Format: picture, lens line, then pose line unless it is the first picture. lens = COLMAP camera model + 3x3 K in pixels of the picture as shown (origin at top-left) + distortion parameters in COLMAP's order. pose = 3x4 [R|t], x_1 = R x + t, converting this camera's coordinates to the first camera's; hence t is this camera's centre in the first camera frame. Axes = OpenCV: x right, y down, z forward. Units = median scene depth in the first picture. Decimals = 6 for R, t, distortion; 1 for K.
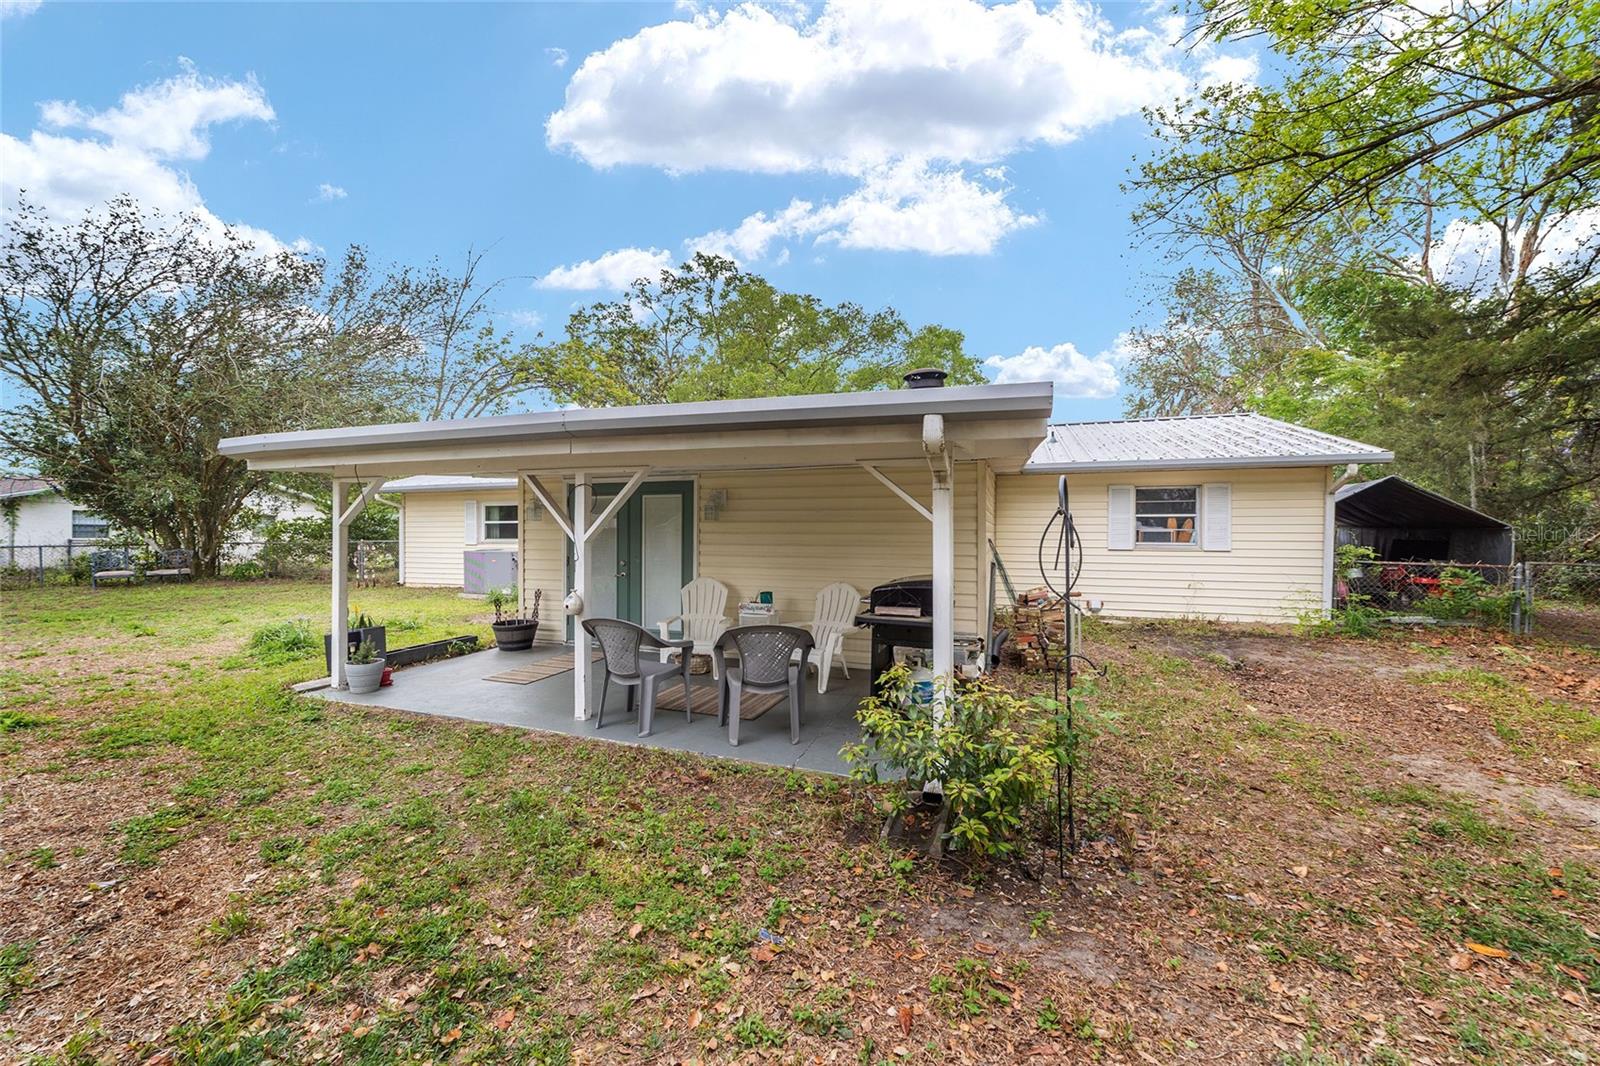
lens RADIAL K [[620.3, 0, 794.2], [0, 620.3, 535.5], [0, 0, 1]] dist [-0.015153, 0.007313]
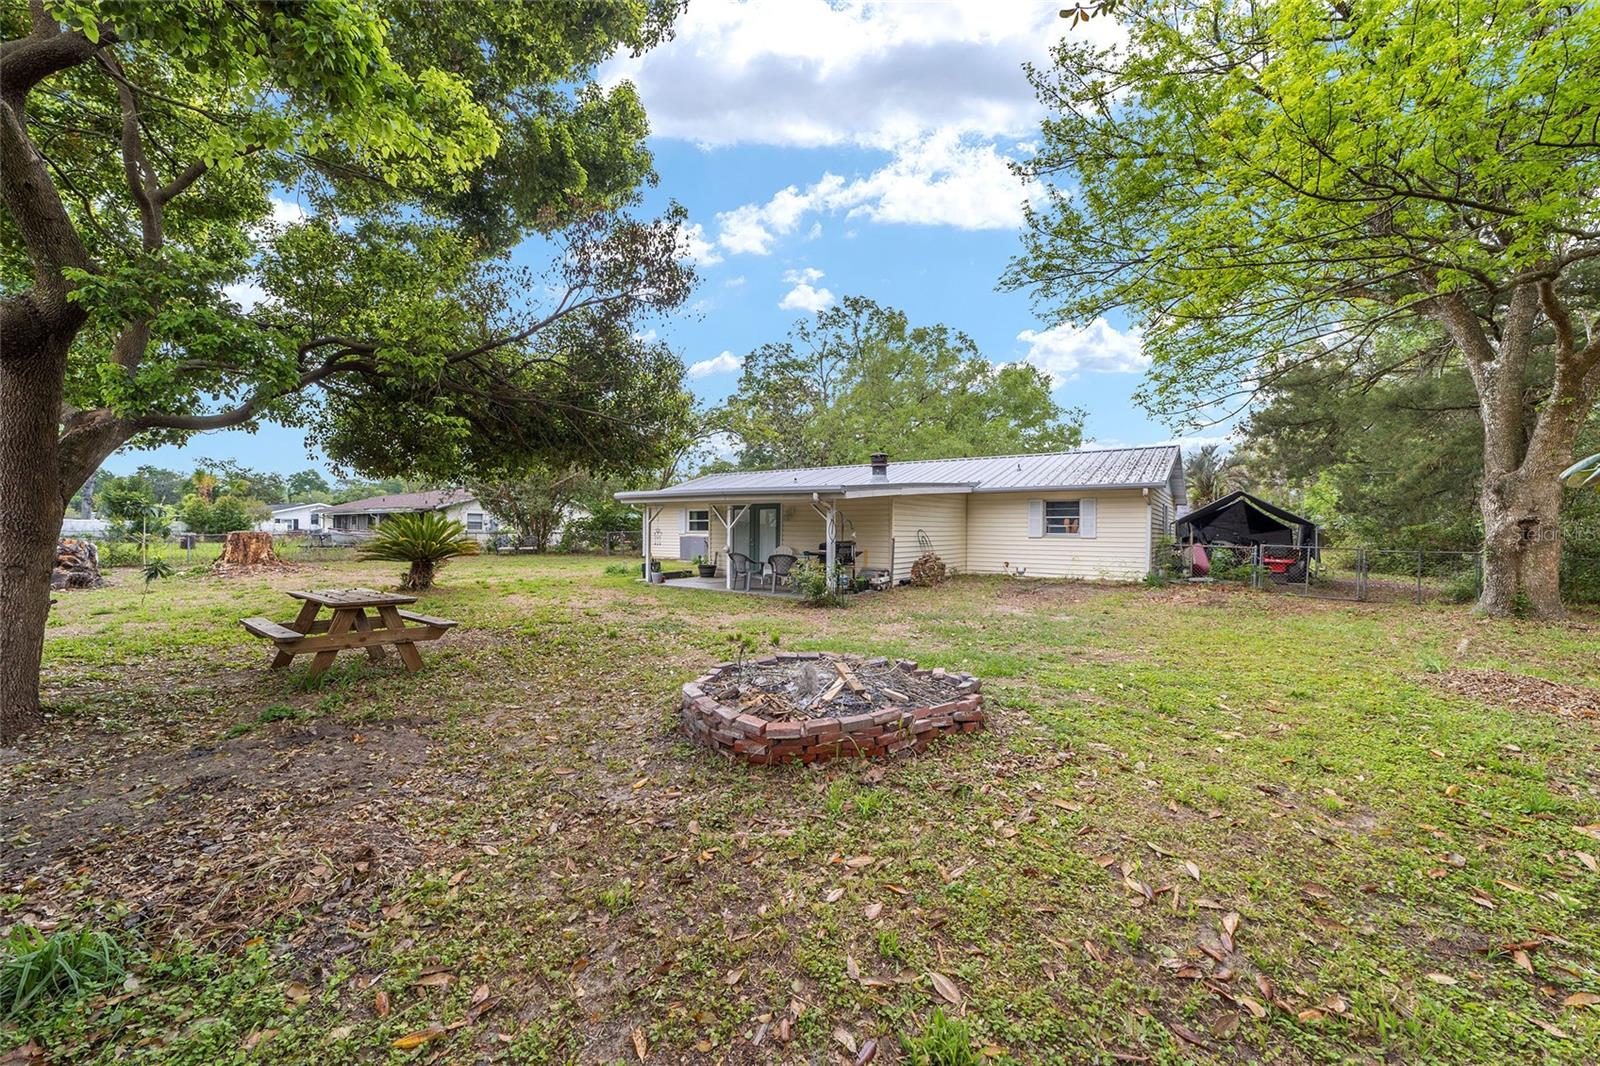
lens RADIAL K [[620.3, 0, 796.6], [0, 620.3, 537.3], [0, 0, 1]] dist [-0.015153, 0.007313]
pose [[0.962887, 0.007450, -0.269802, 0.353051], [-0.005422, 0.999951, 0.008261, 0.011972], [0.269850, -0.006491, 0.962880, -0.813233]]
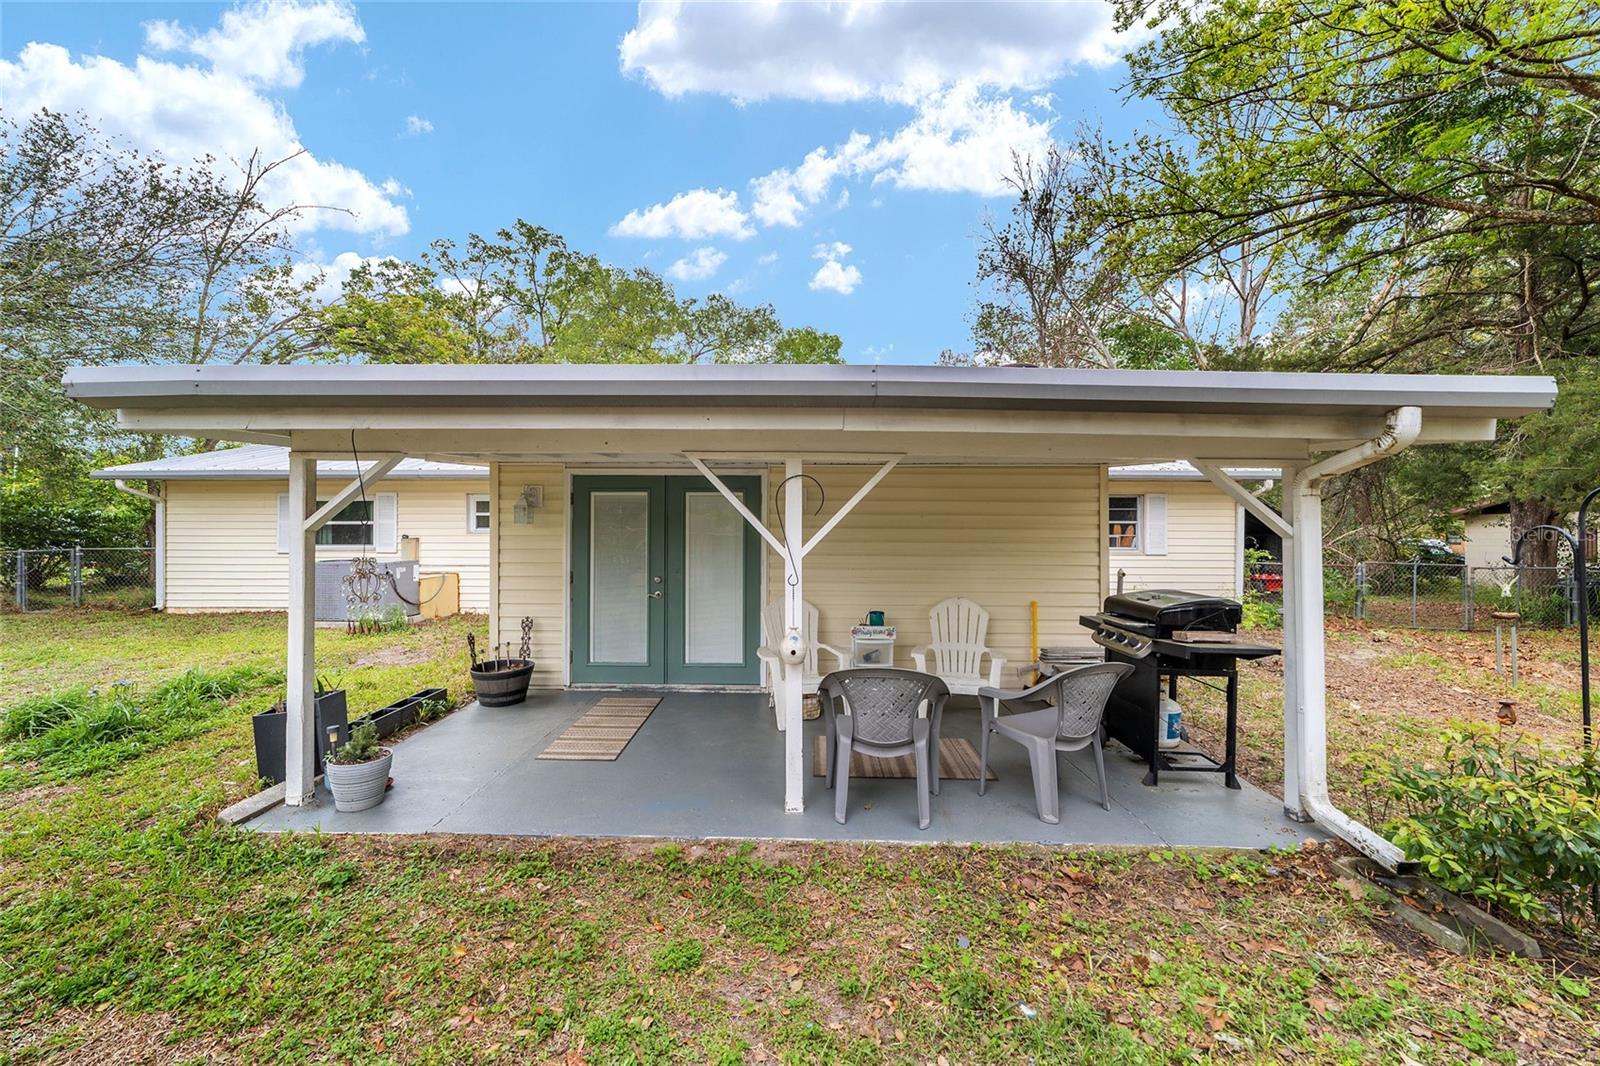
lens RADIAL K [[620.3, 0, 797.9], [0, 620.3, 529.0], [0, 0, 1]] dist [-0.015153, 0.007313]
pose [[0.946221, 0.004728, 0.323486, -0.263396], [-0.000479, 0.999913, -0.013214, -0.005764], [-0.323520, 0.012348, 0.946141, 0.153951]]
